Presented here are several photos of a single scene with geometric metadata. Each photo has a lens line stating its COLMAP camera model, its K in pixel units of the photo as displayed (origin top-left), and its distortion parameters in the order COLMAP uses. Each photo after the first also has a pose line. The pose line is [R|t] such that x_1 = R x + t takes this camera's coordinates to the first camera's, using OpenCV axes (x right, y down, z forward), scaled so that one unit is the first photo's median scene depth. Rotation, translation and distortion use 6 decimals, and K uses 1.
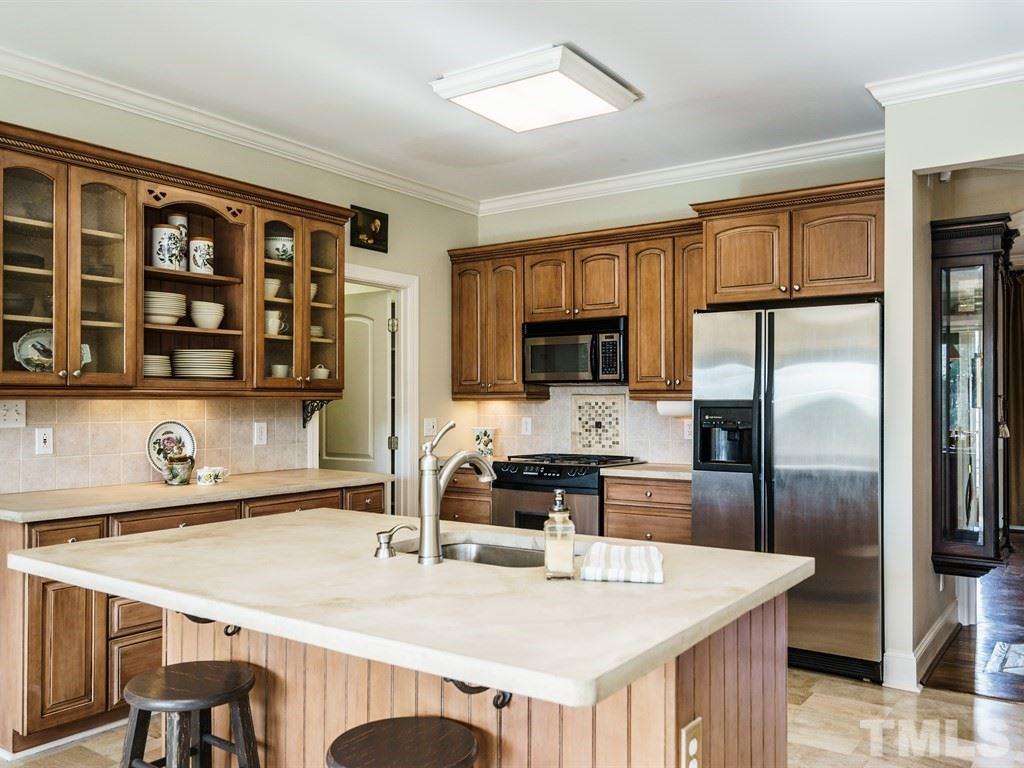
lens RADIAL K [[834.8, 0, 511.2], [0, 834.8, 393.6], [0, 0, 1]] dist [-0.005000, 0.001709]
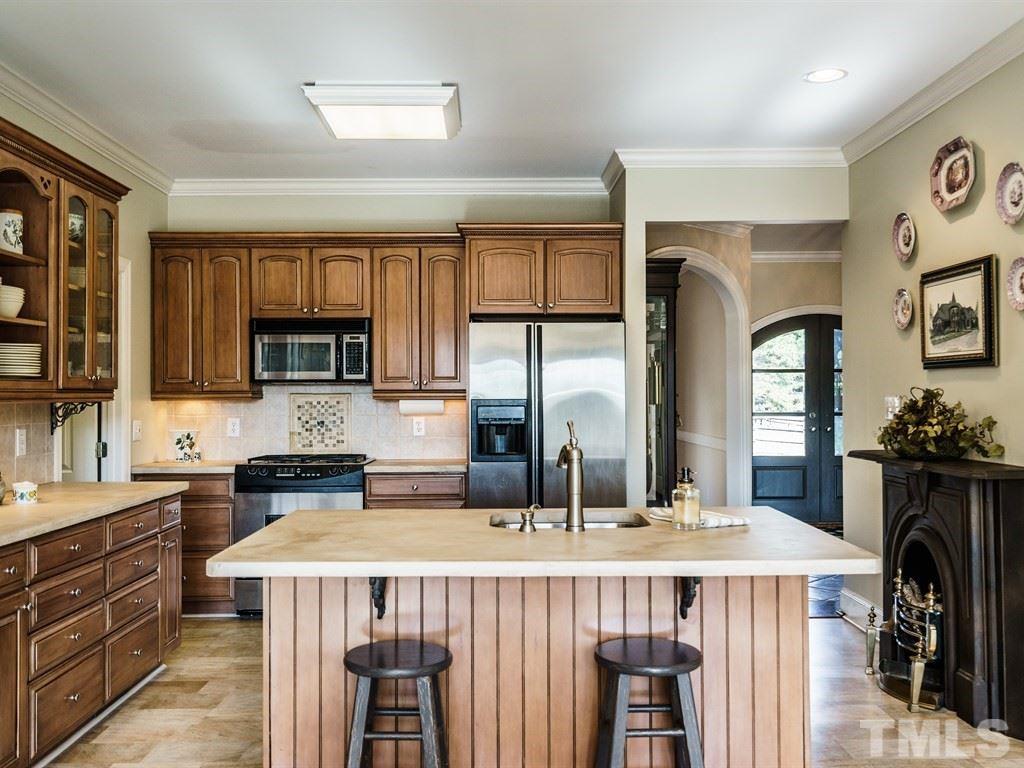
lens RADIAL K [[942.4, 0, 512.0], [0, 942.4, 384.0], [0, 0, 1]] dist [0.005111, 0.005440]
pose [[0.812743, 0.003821, 0.582610, -0.396873], [-0.001794, 0.999990, -0.004056, -0.006782], [-0.582620, 0.002252, 0.812742, -0.051223]]
